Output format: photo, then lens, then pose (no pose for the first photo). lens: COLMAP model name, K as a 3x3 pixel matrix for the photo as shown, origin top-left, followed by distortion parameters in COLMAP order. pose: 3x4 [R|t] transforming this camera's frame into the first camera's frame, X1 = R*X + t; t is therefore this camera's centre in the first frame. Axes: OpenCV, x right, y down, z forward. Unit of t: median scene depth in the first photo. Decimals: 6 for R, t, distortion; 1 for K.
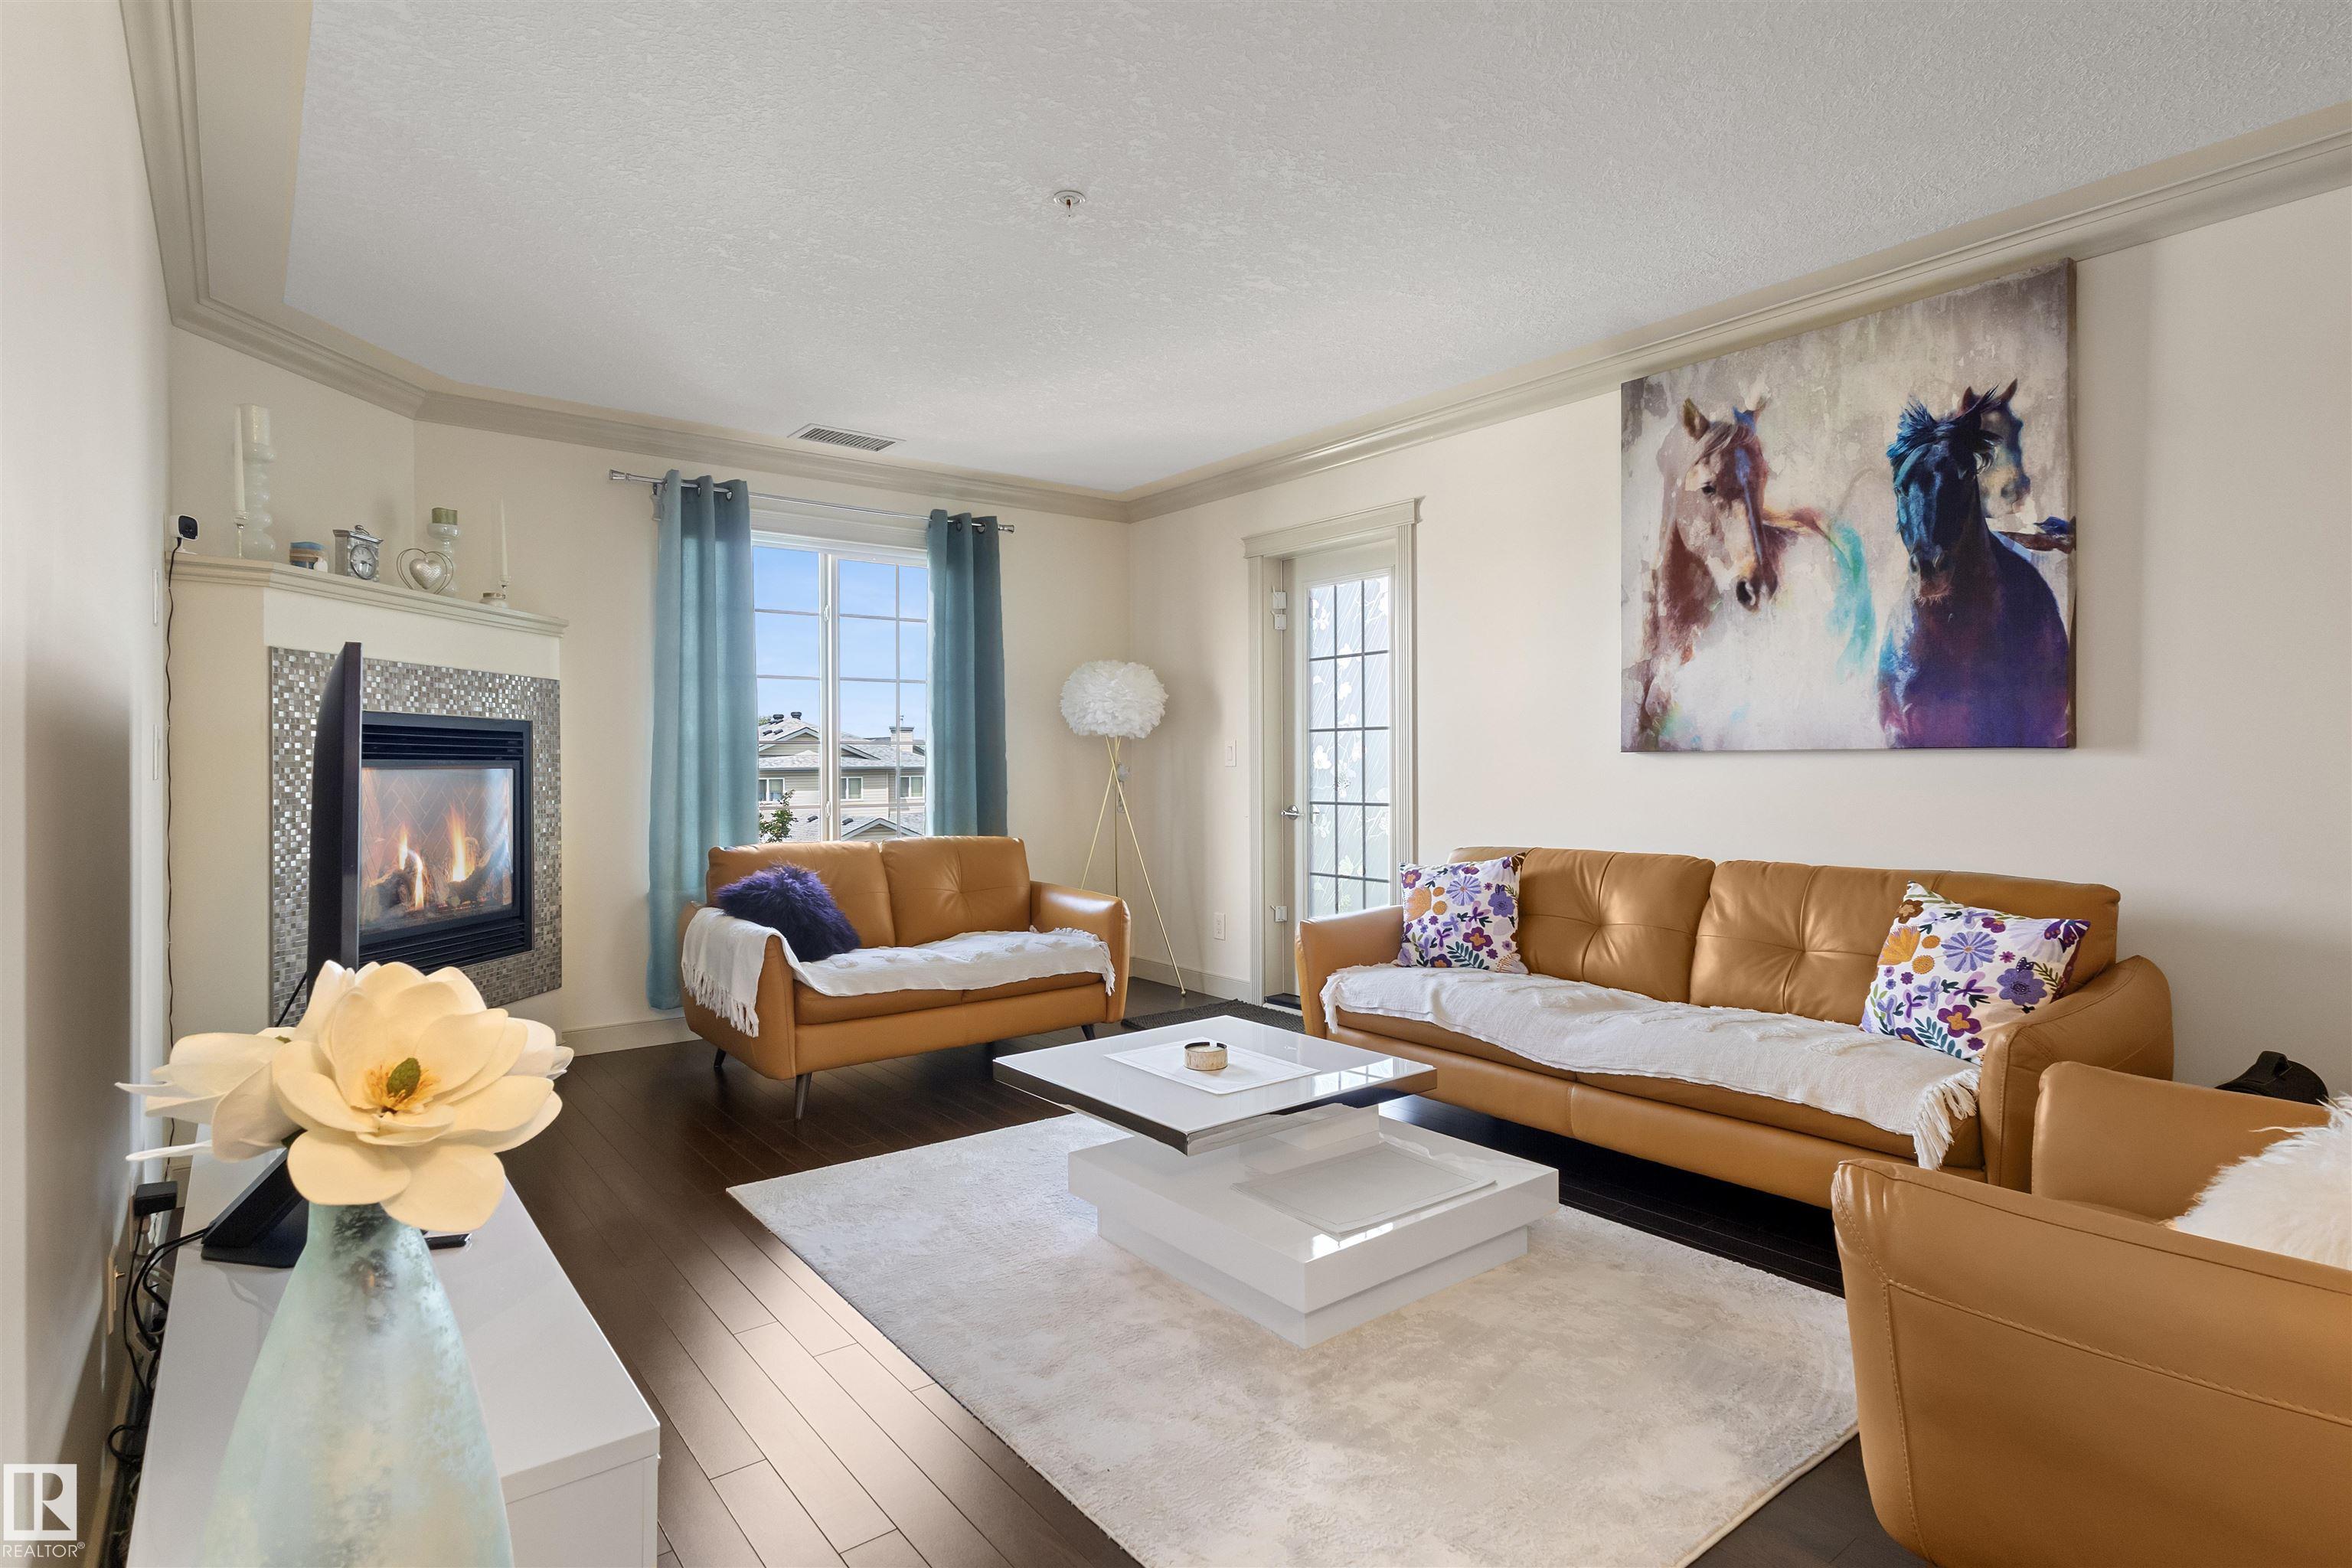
lens RADIAL K [[1195.7, 0, 1176.0], [0, 1195.7, 784.0], [0, 0, 1]] dist [0.004847, -0.000367]
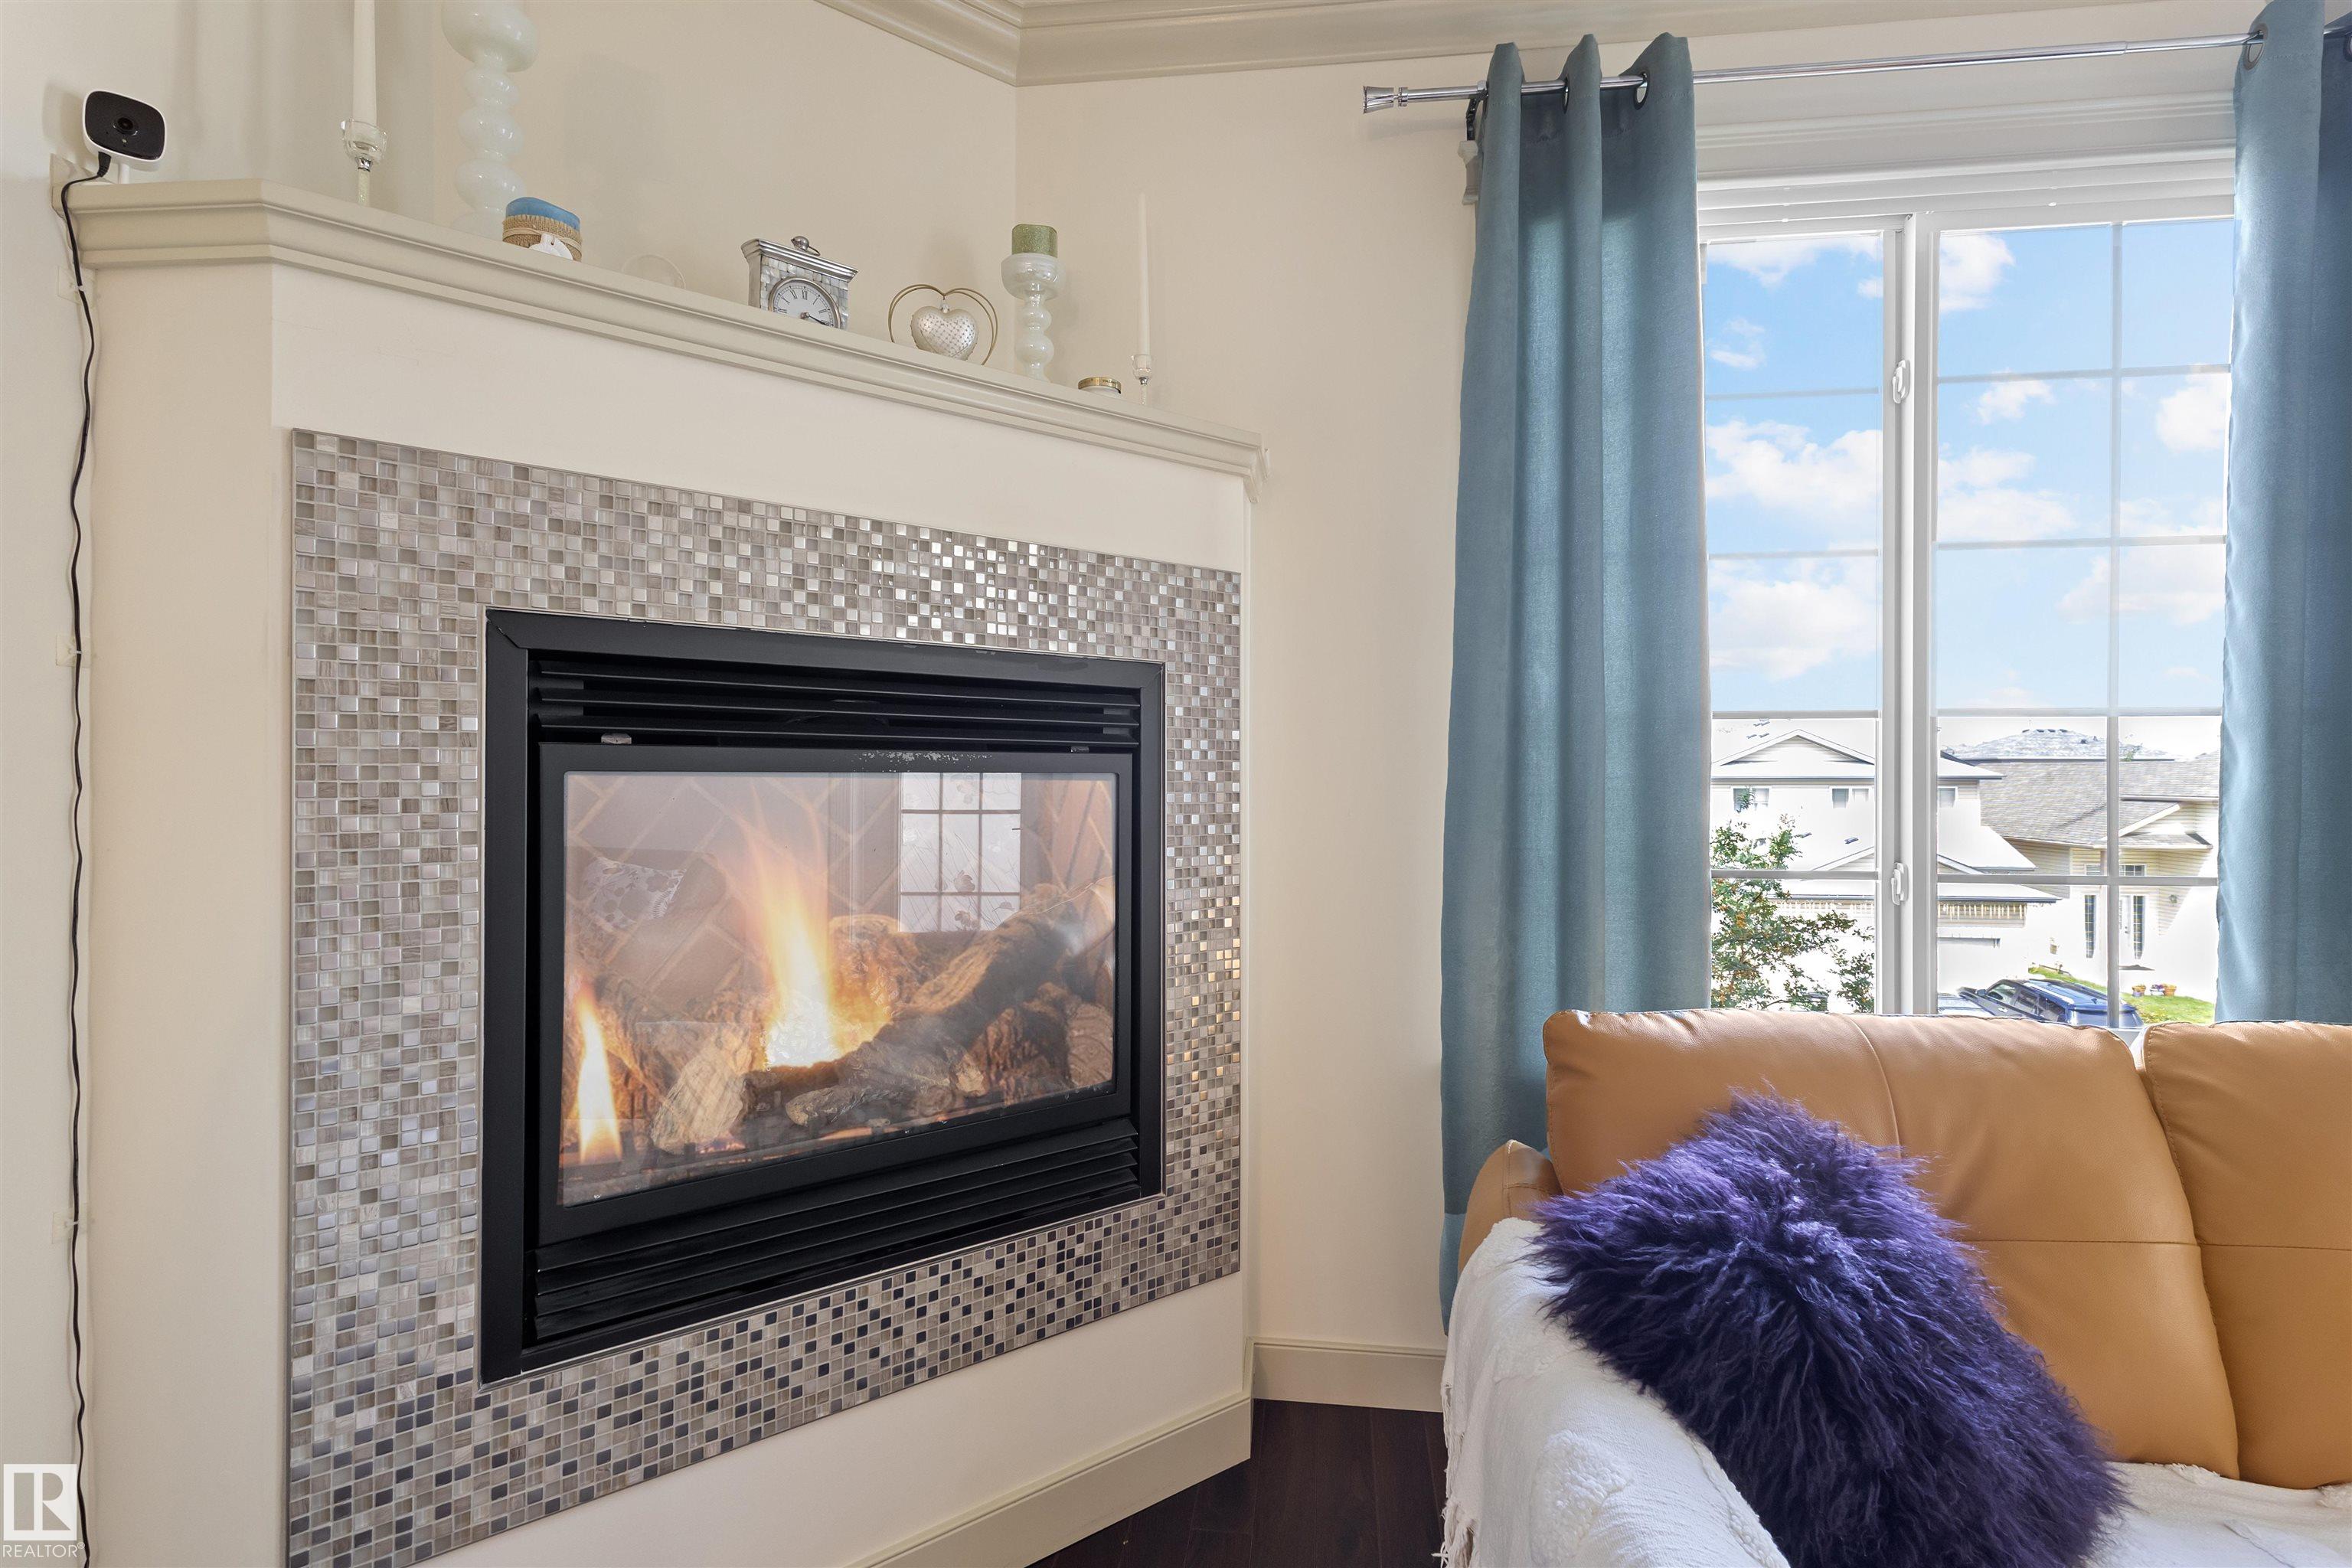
lens RADIAL K [[1195.7, 0, 1176.0], [0, 1195.7, 784.0], [0, 0, 1]] dist [0.004847, -0.000367]
pose [[0.716166, 0.007400, -0.697891, -0.231058], [-0.013957, 0.999896, -0.003720, -0.007588], [0.697791, 0.012405, 0.716194, 0.688548]]
